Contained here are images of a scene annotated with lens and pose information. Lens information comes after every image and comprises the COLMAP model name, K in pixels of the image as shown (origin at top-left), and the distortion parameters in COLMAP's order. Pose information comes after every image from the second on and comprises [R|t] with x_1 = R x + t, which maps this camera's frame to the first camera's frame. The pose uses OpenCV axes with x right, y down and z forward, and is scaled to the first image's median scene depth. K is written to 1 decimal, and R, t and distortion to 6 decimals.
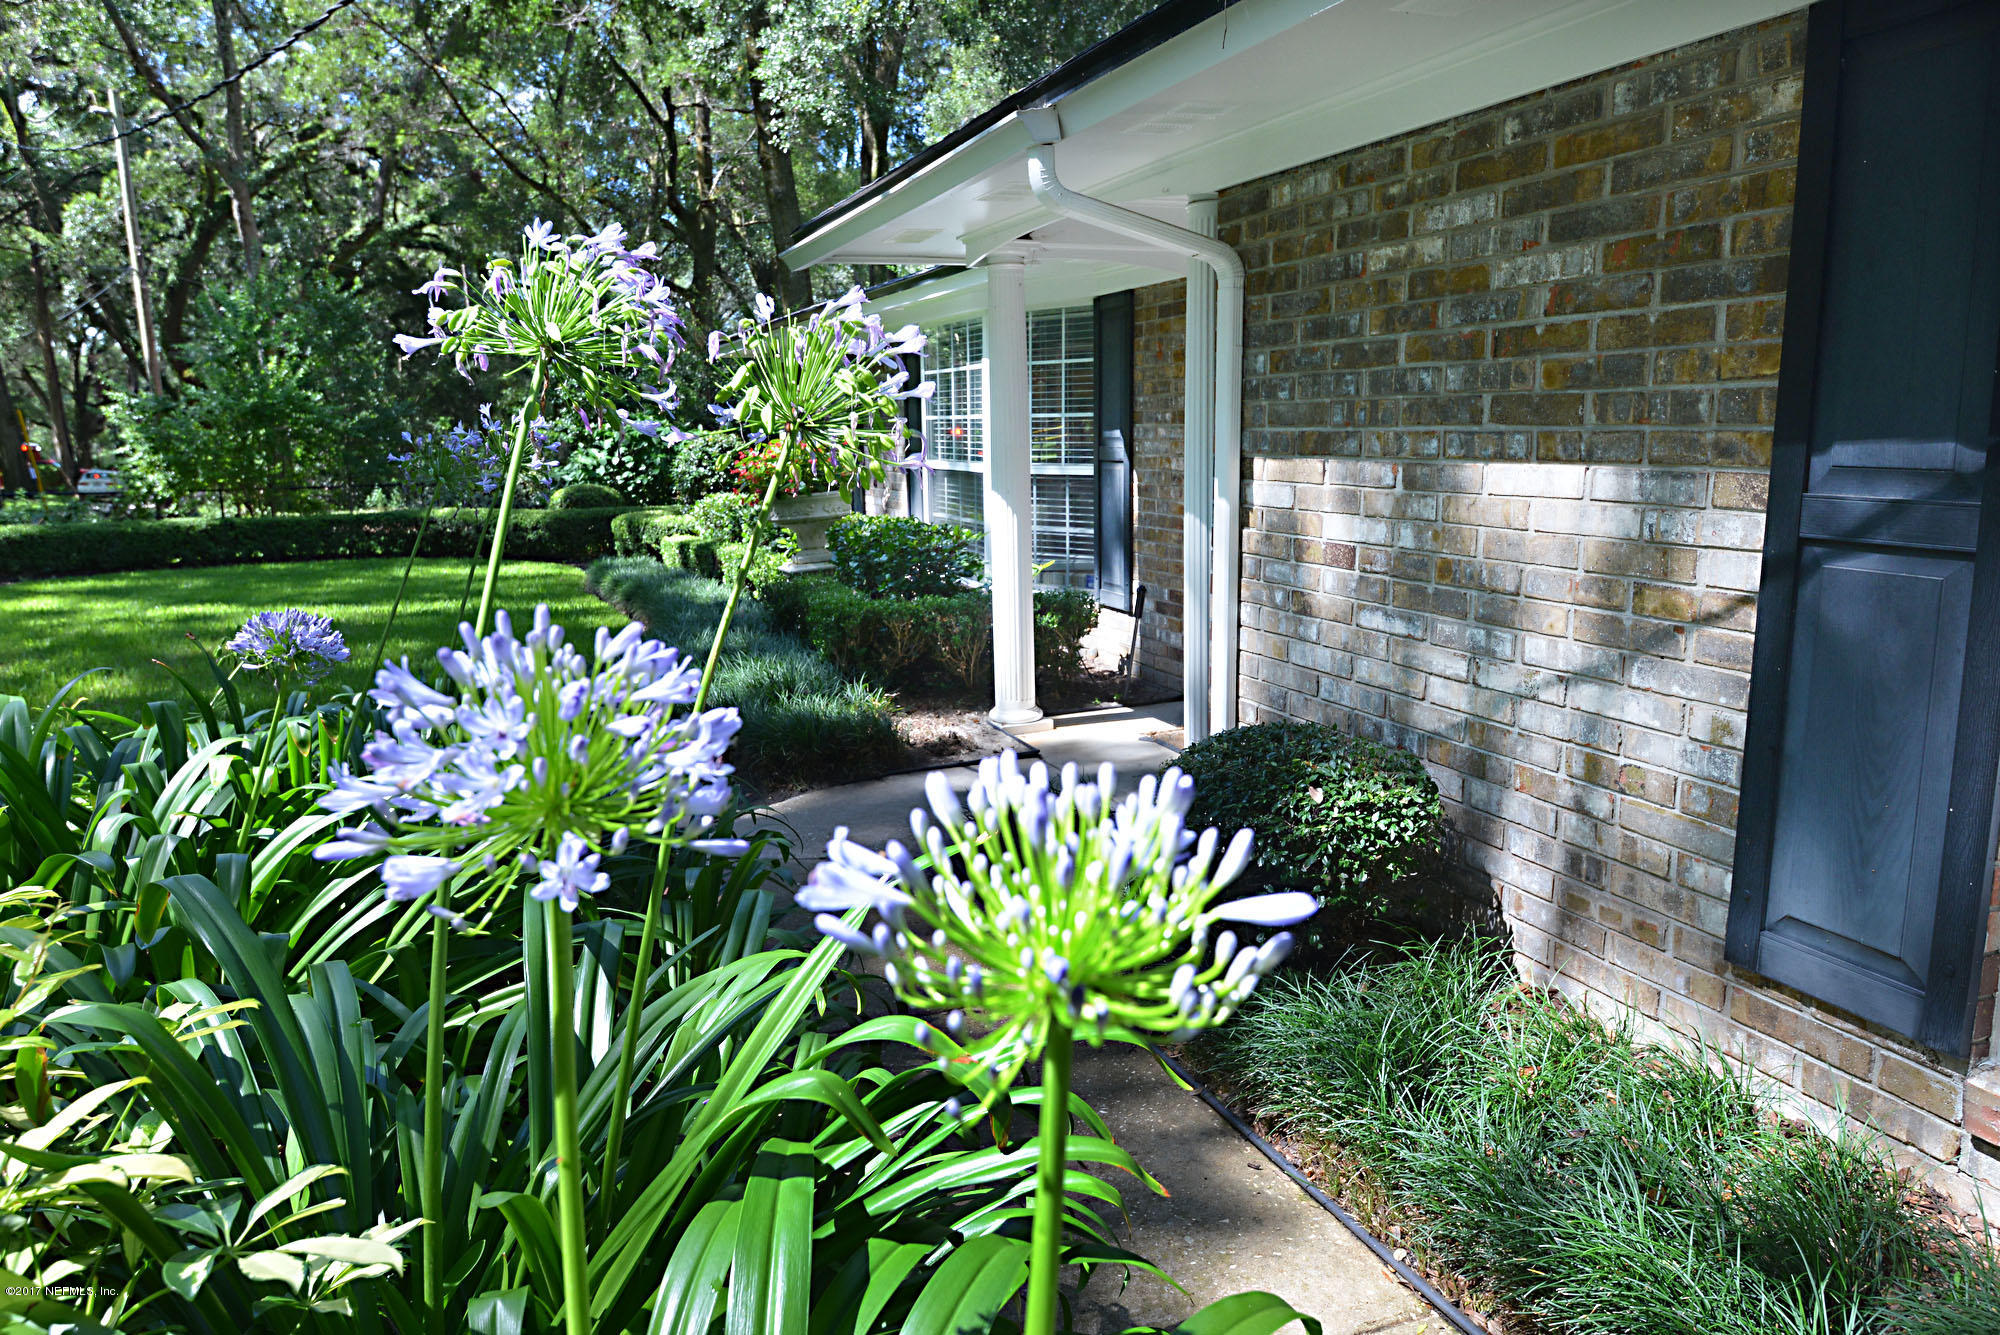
lens RADIAL K [[1359.5, 0, 1000.0], [0, 1359.5, 667.5], [0, 0, 1]] dist [-0.010331, -0.003108]
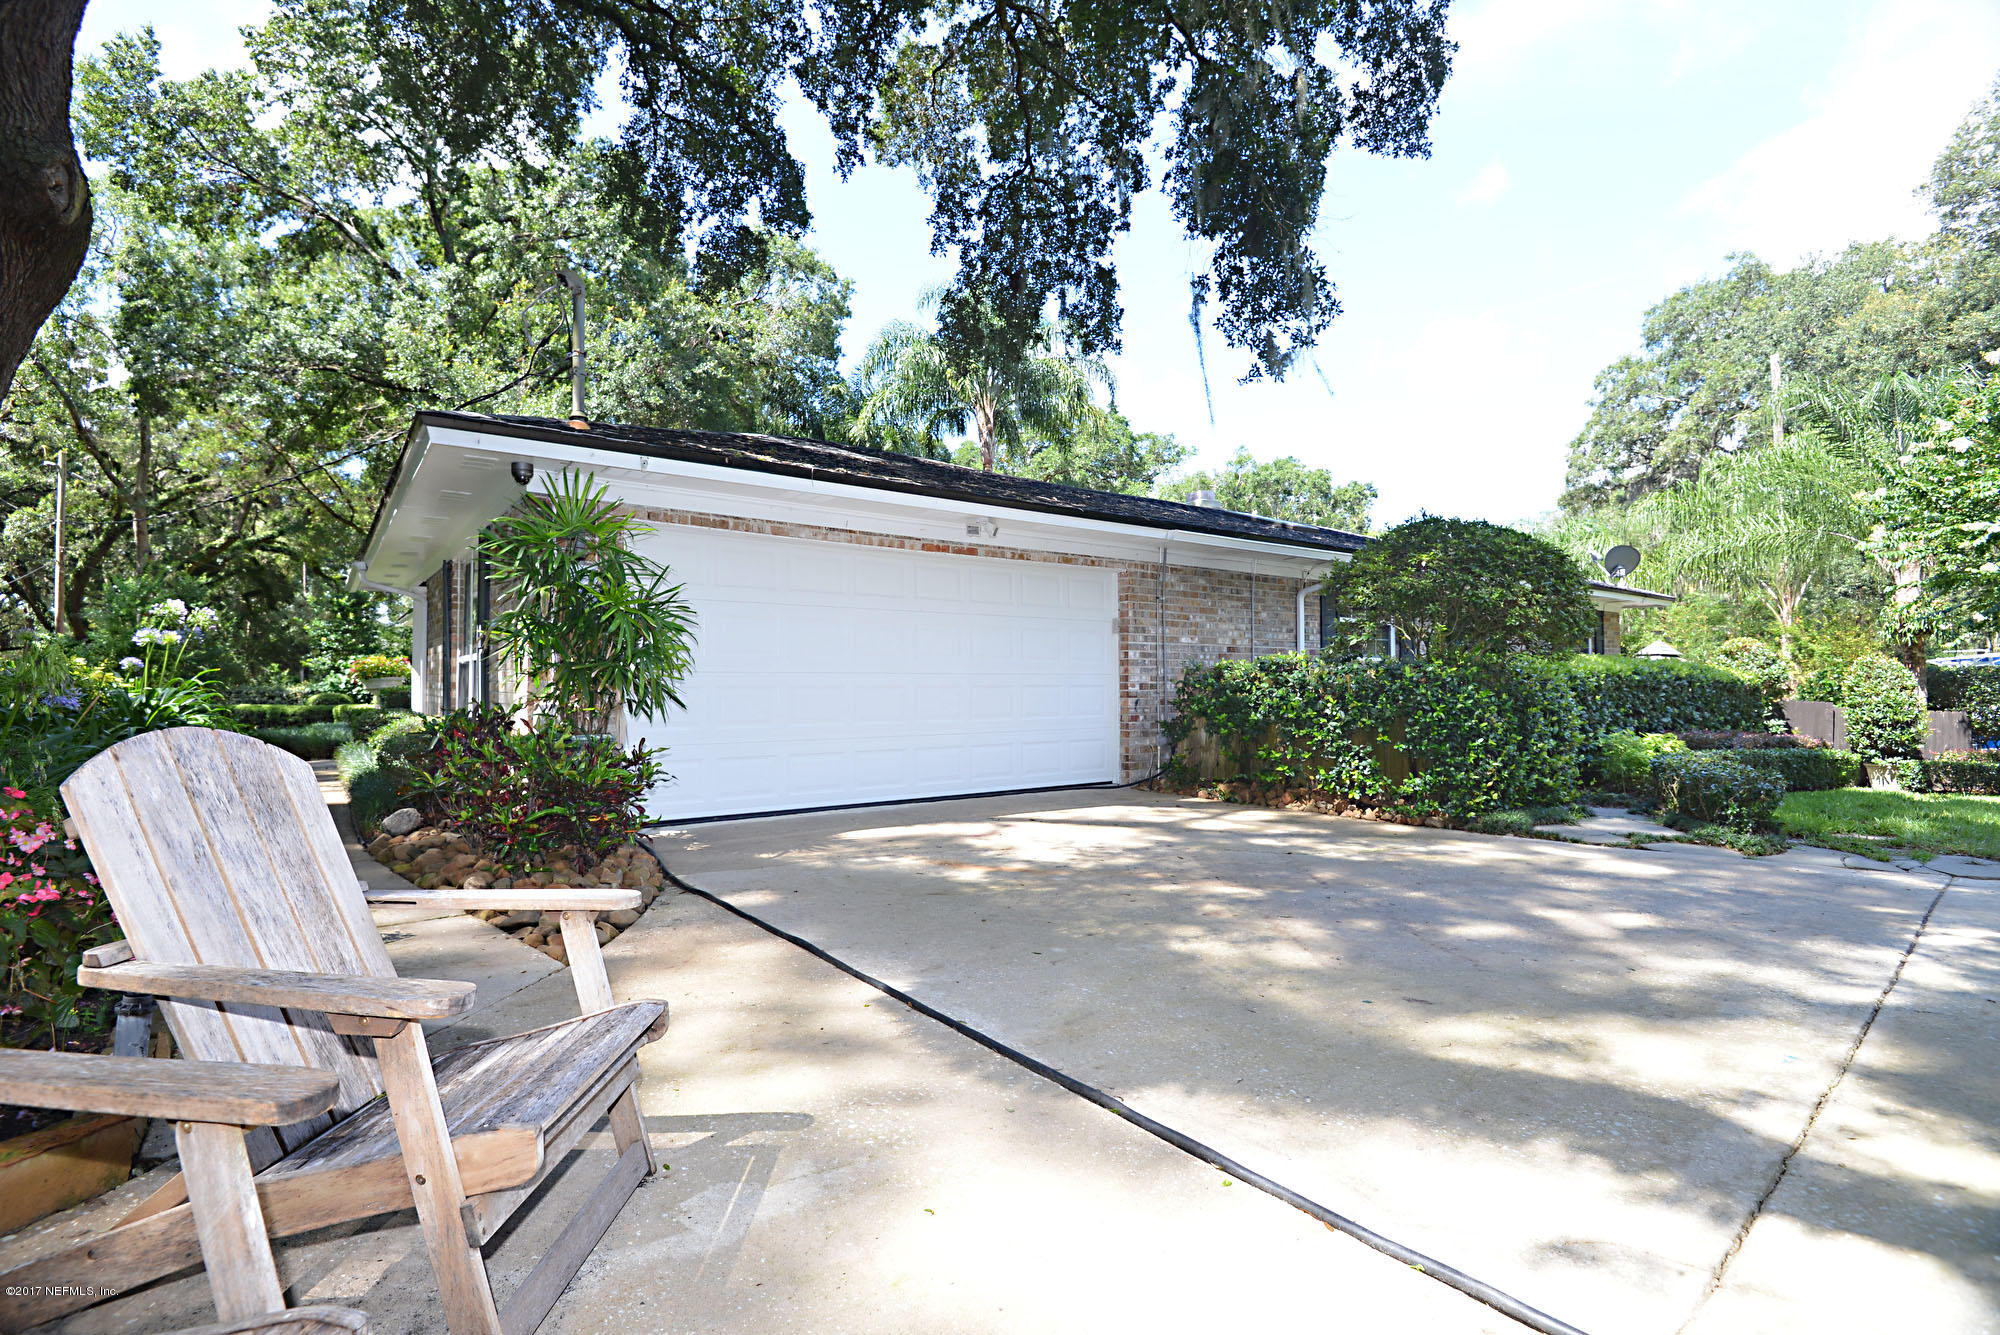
lens RADIAL K [[957.4, 0, 998.5], [0, 957.4, 658.5], [0, 0, 1]] dist [-0.051044, -0.000069]
pose [[0.964526, 0.025701, 0.262733, 0.096091], [0.029287, 0.978688, -0.203254, 0.042120], [-0.262358, 0.203738, 0.943217, -0.174395]]
